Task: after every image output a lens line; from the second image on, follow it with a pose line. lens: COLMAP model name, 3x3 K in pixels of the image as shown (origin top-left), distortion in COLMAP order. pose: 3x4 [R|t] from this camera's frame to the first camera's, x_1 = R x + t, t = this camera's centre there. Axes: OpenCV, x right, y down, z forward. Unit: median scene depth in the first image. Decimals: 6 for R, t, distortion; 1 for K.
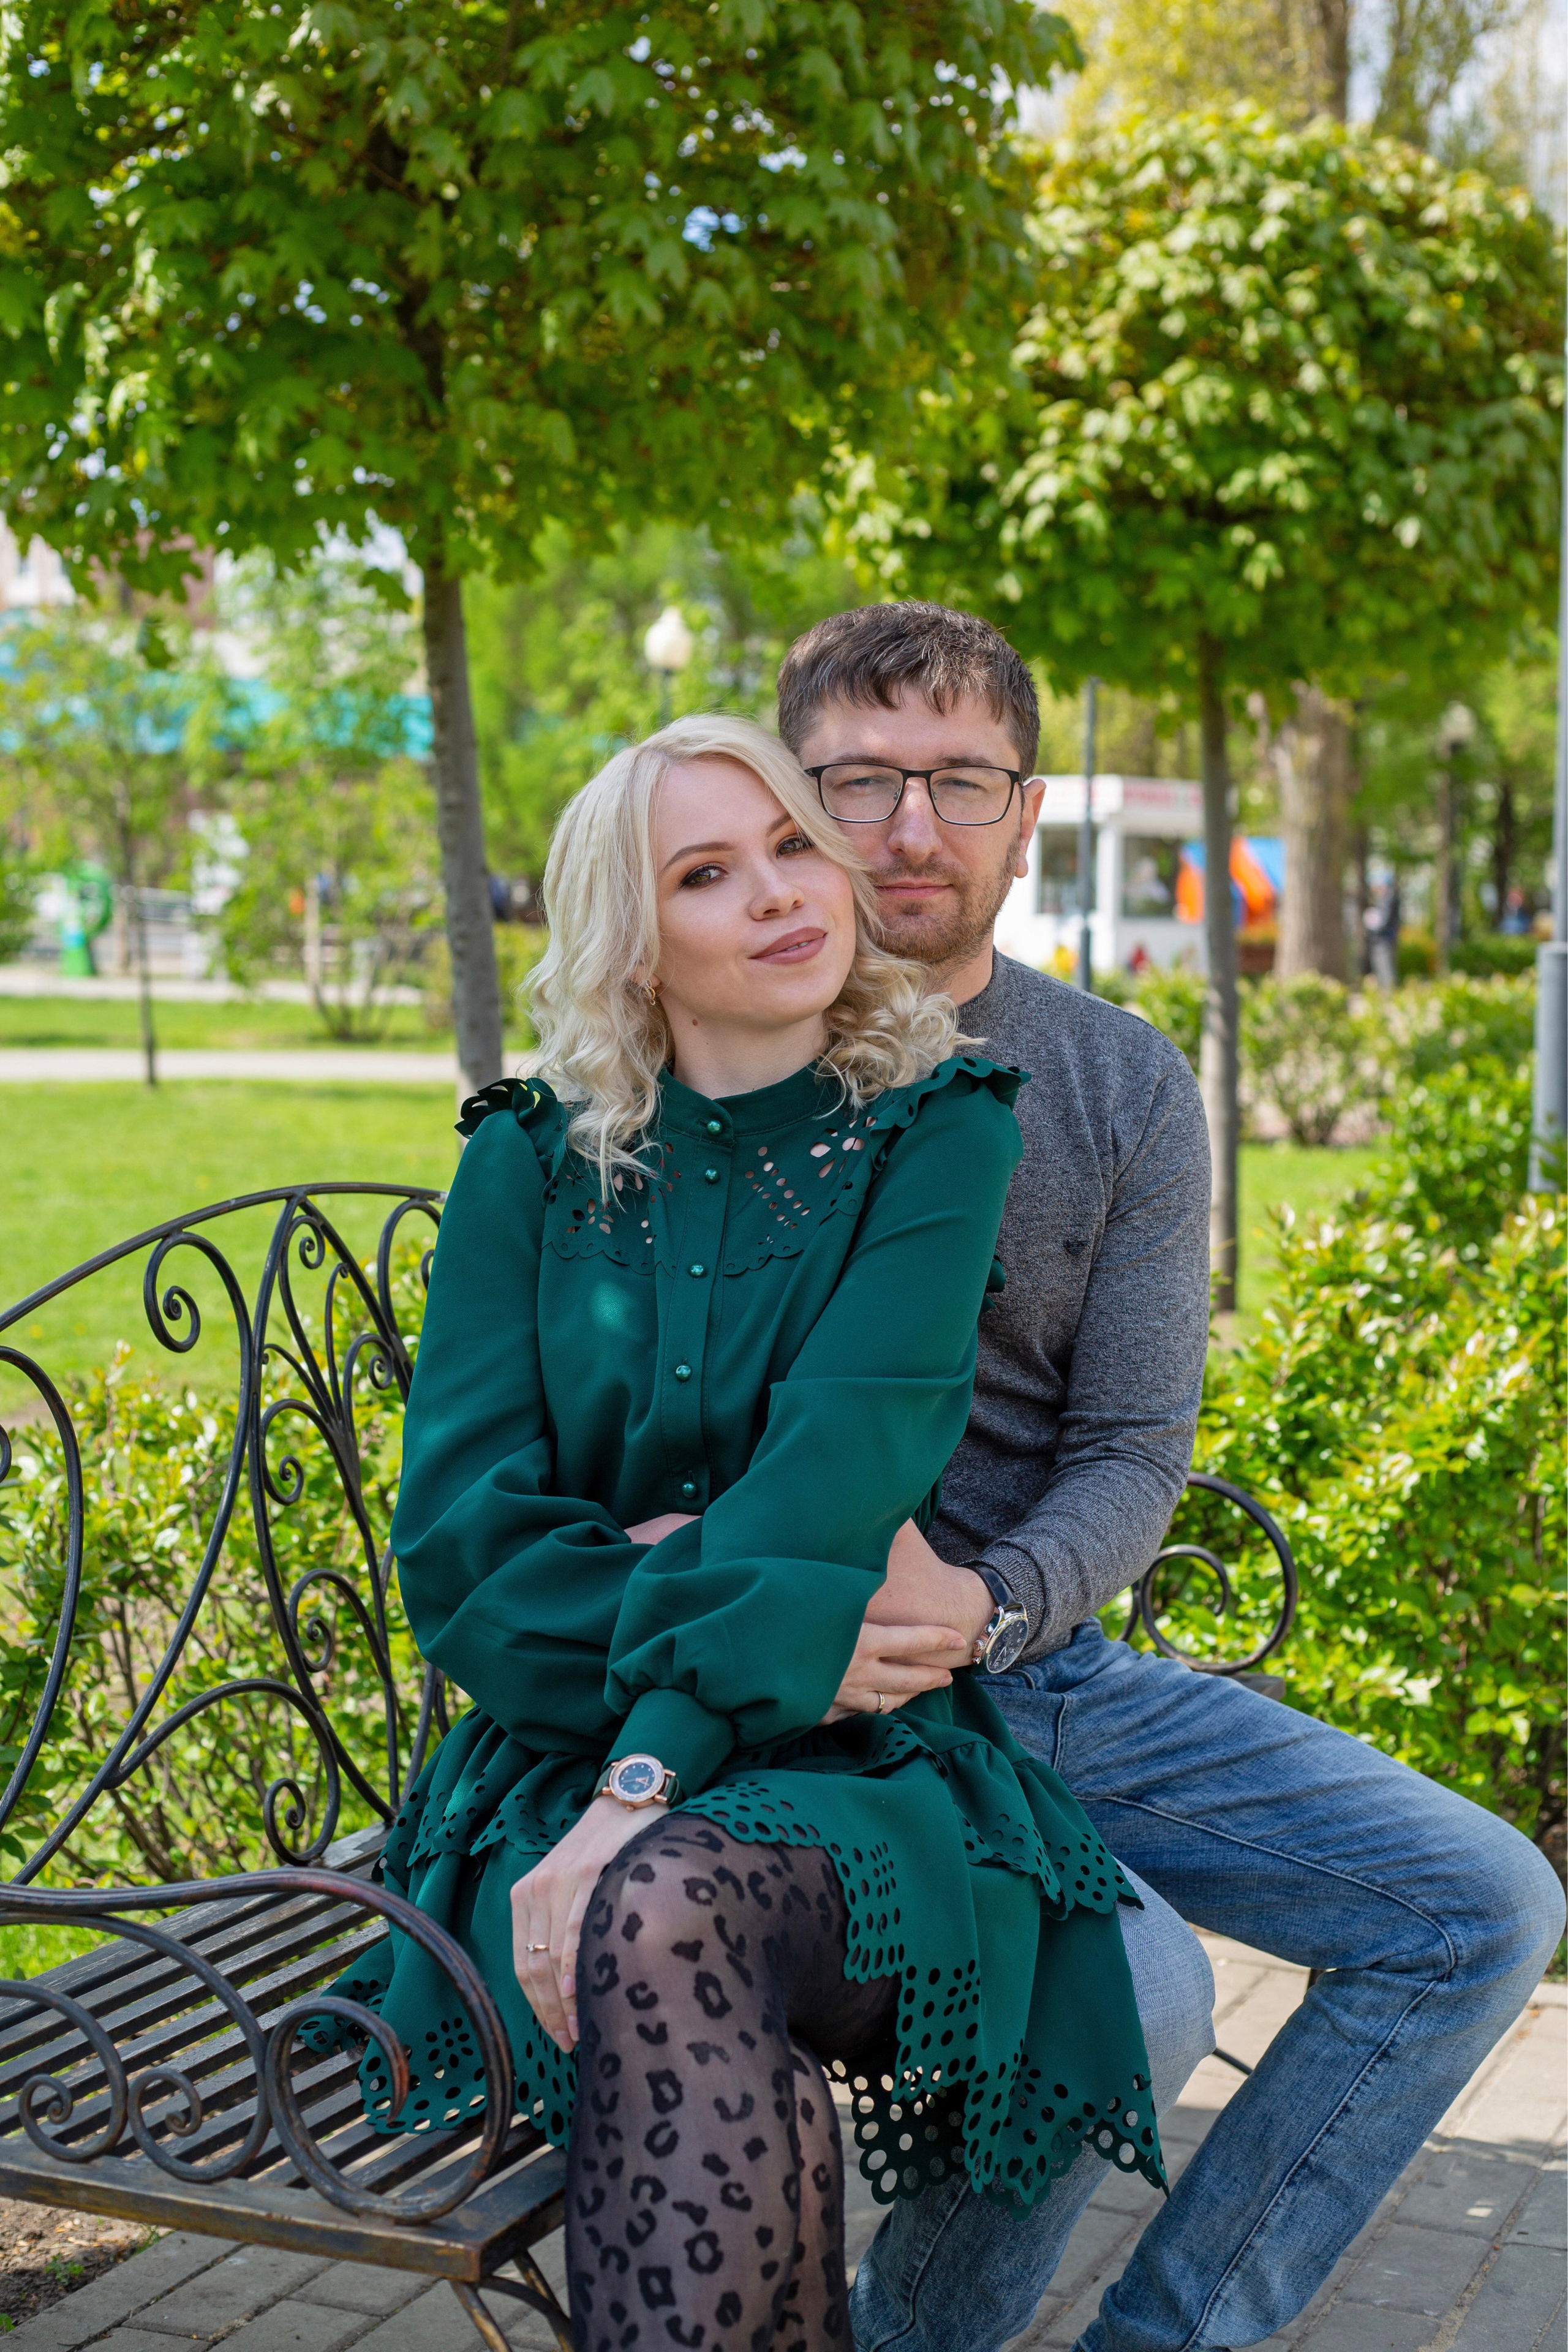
lens RADIAL K [[3400.2, 0, 778.7], [0, 3400.2, 1178.7], [0, 0, 1]] dist [0.009183, 0.000000]
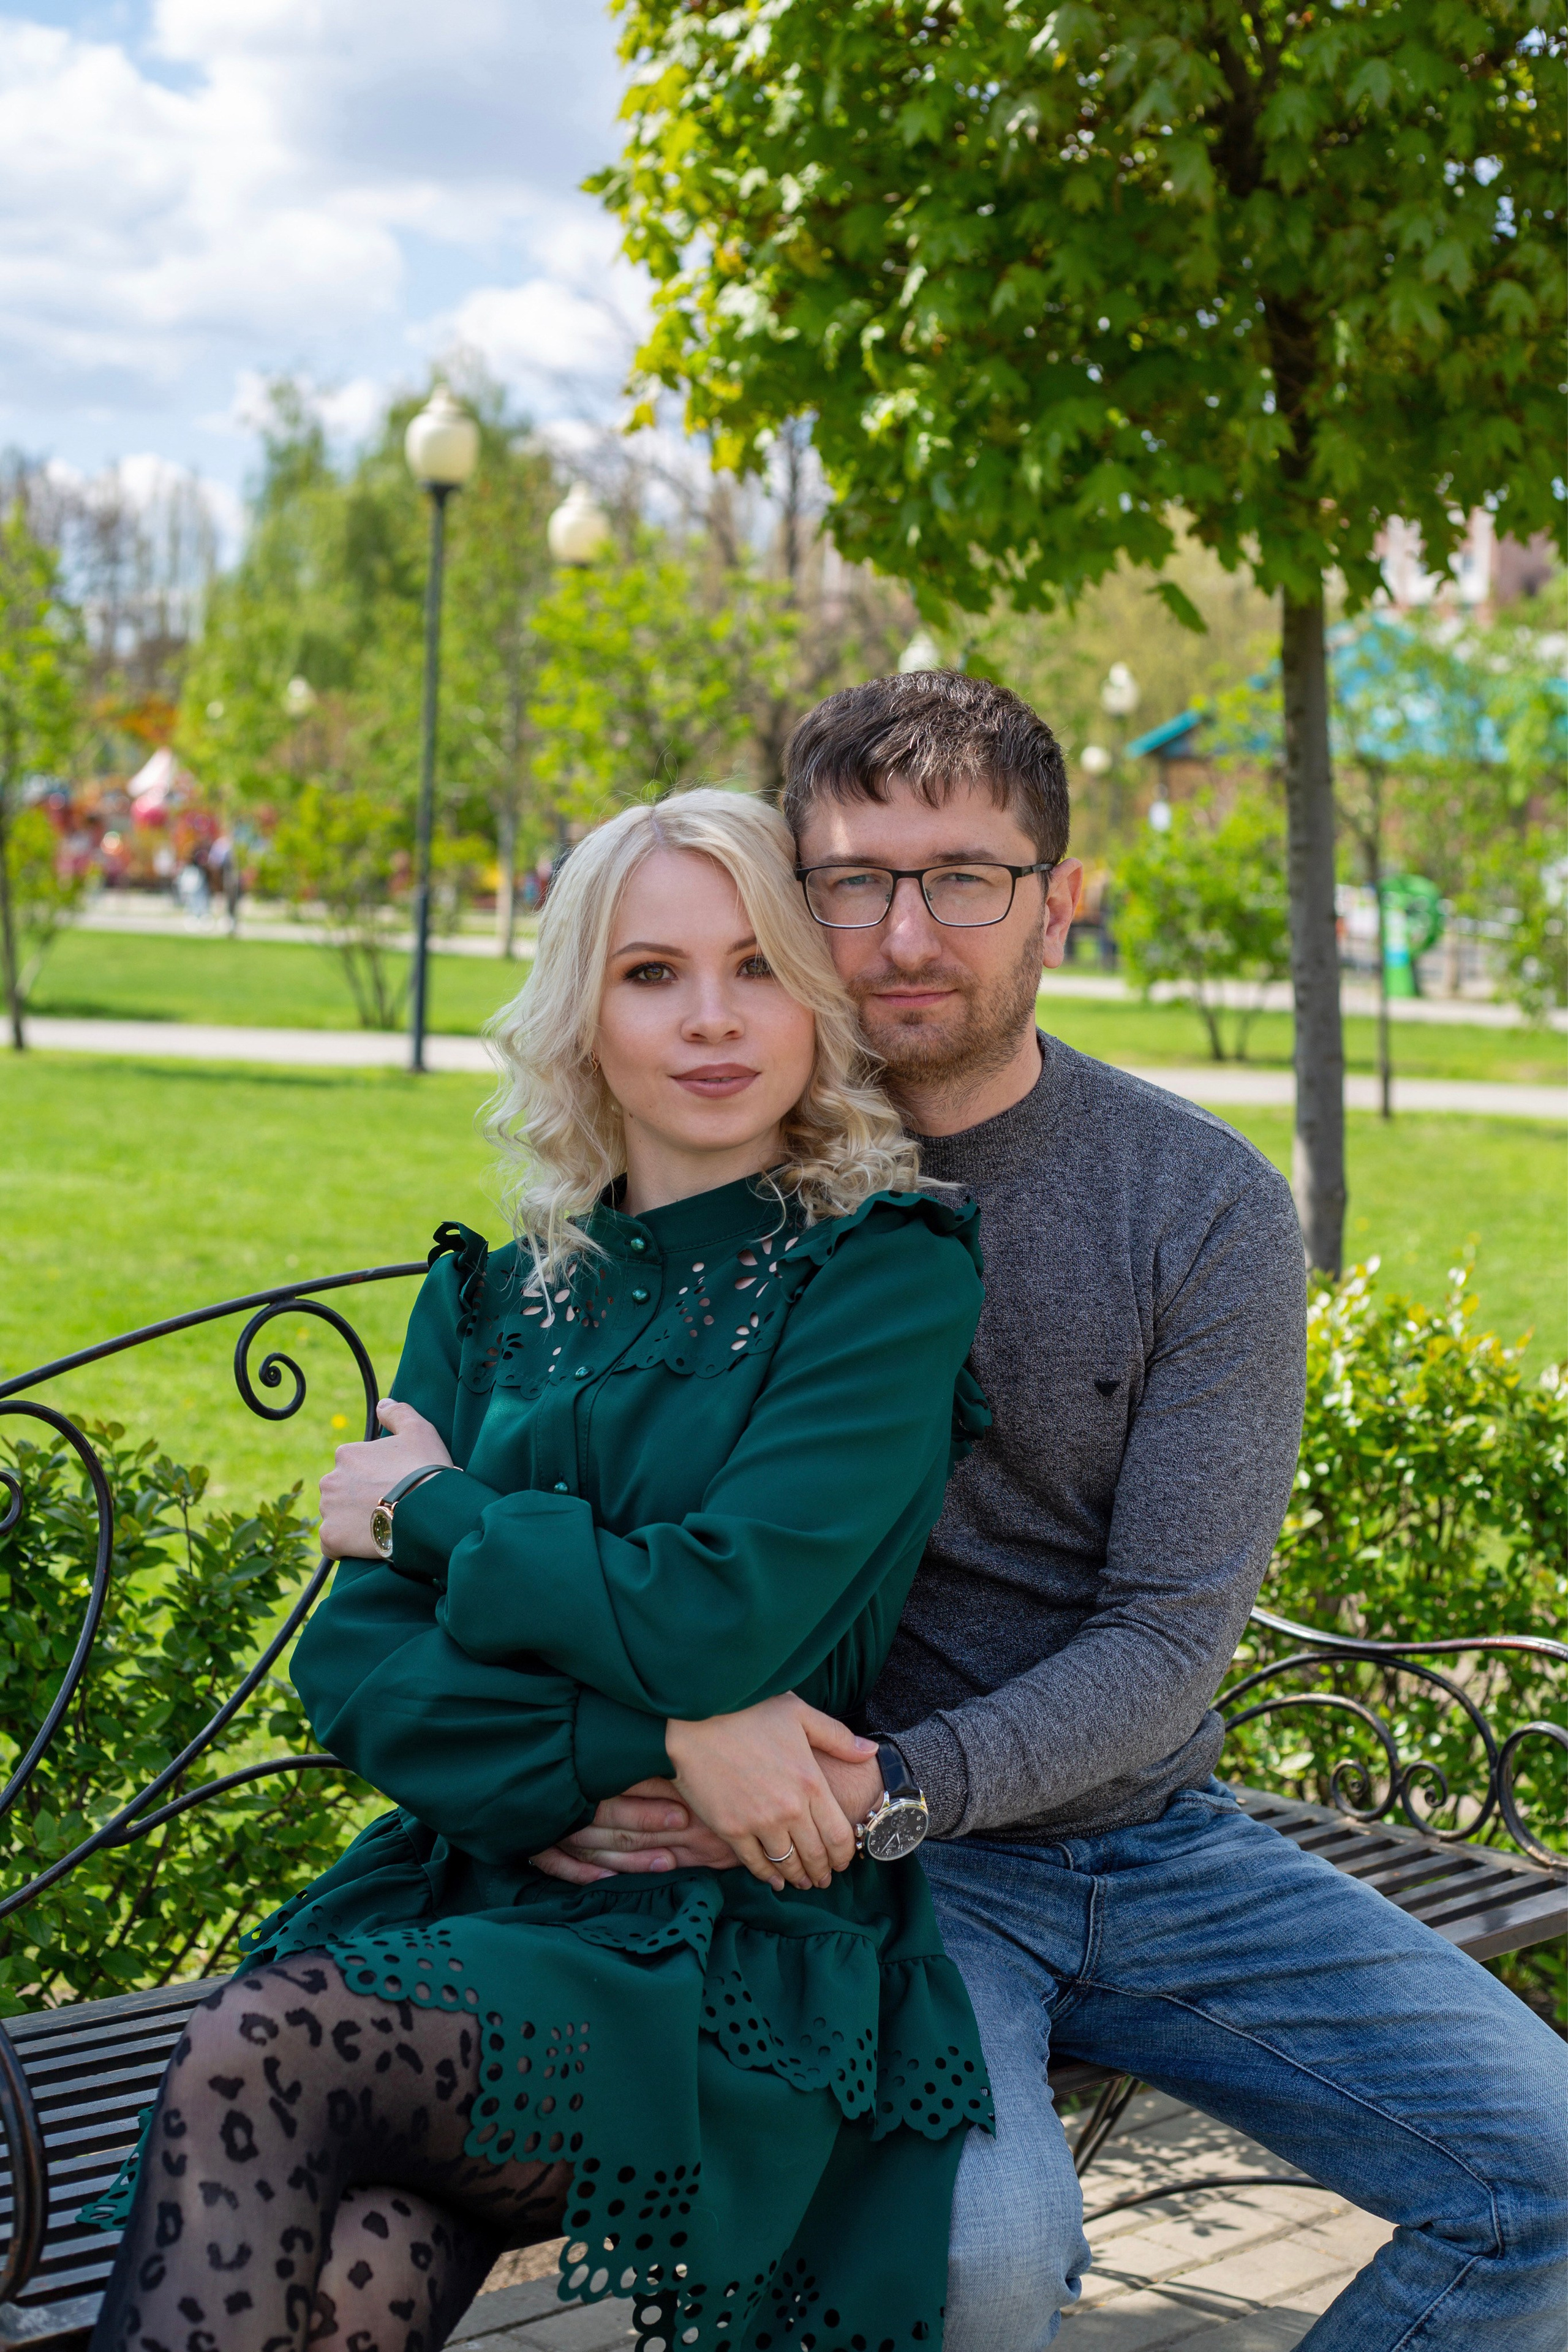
lens RADIAL K [[3597.0, 0, 787.2], [0, 3597.0, 1178.6], [0, 0, 1]] dist [0.020635, 0.000000]
pose [[0.935853, 0.060893, -0.347090, 0.332887], [-0.064199, 0.997935, 0.001978, -0.032069], [0.346494, 0.020431, 0.937830, 0.059871]]
